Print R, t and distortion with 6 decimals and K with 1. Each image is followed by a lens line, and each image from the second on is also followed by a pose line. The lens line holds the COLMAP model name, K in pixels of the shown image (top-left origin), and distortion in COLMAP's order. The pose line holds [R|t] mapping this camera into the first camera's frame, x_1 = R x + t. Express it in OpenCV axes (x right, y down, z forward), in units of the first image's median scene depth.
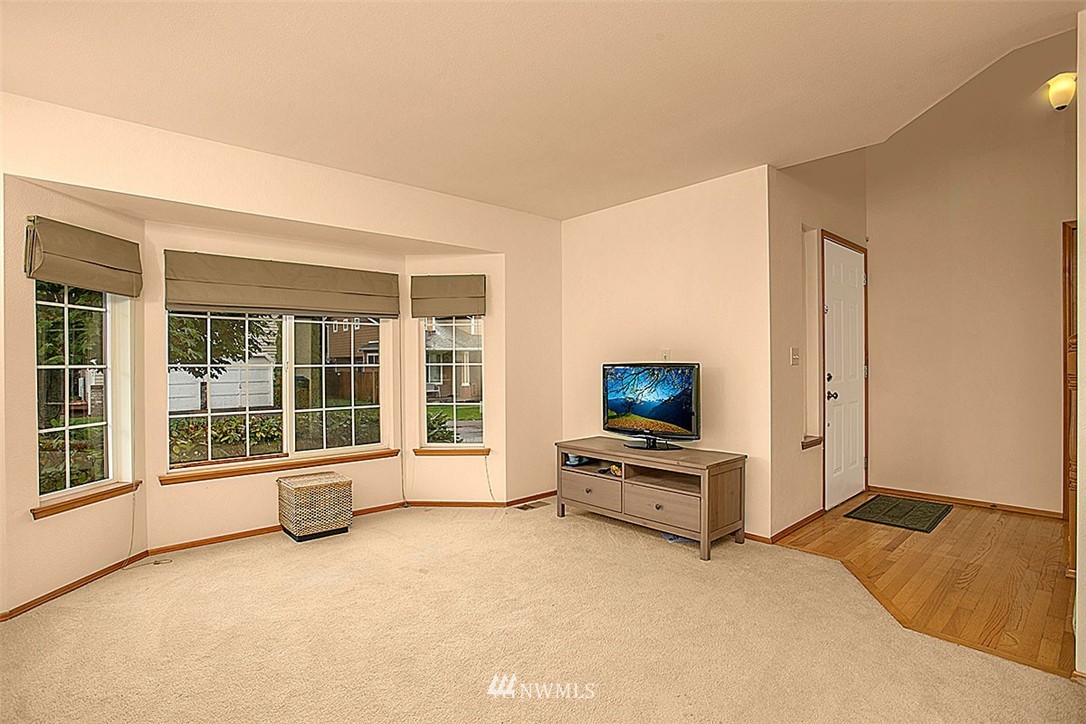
lens RADIAL K [[531.9, 0, 545.1], [0, 531.9, 361.9], [0, 0, 1]] dist [-0.077931, 0.037110]
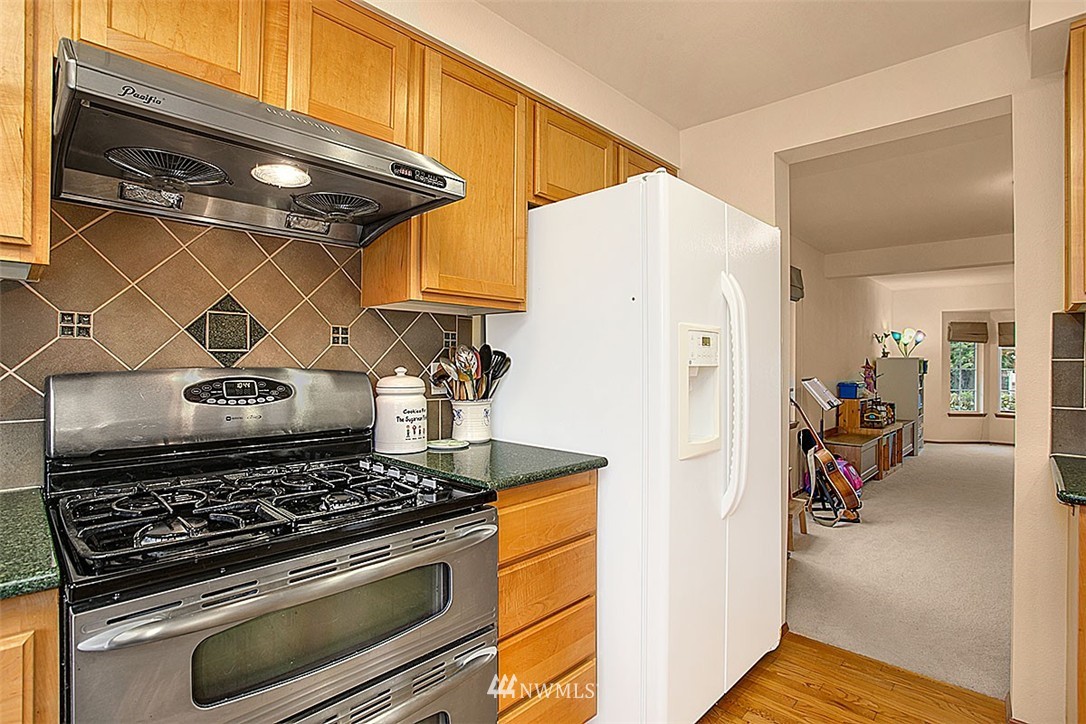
lens RADIAL K [[531.9, 0, 545.1], [0, 531.9, 361.9], [0, 0, 1]] dist [-0.077931, 0.037110]
pose [[0.059117, 0.006546, -0.998230, 1.329647], [-0.007064, 0.999956, 0.006139, -0.022868], [0.998226, 0.006688, 0.059160, -1.109385]]
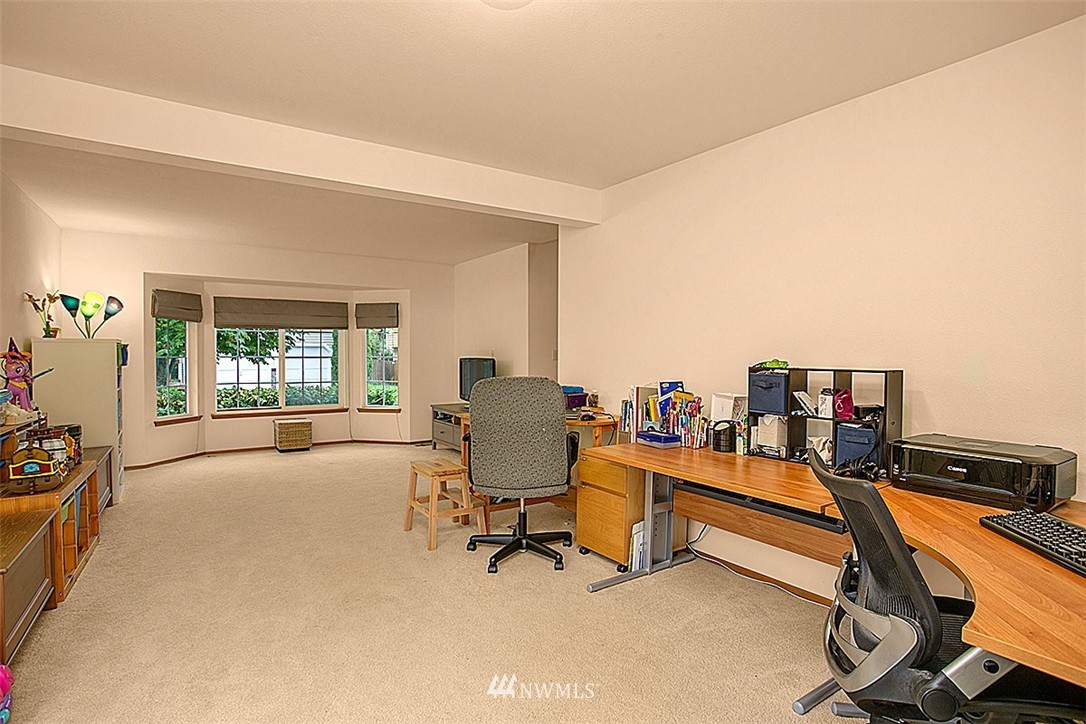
lens RADIAL K [[531.9, 0, 545.1], [0, 531.9, 361.9], [0, 0, 1]] dist [-0.077931, 0.037110]
pose [[0.992347, 0.013168, -0.122779, 0.606588], [-0.011224, 0.999801, 0.016515, -0.016160], [0.122972, -0.015011, 0.992297, -0.641145]]
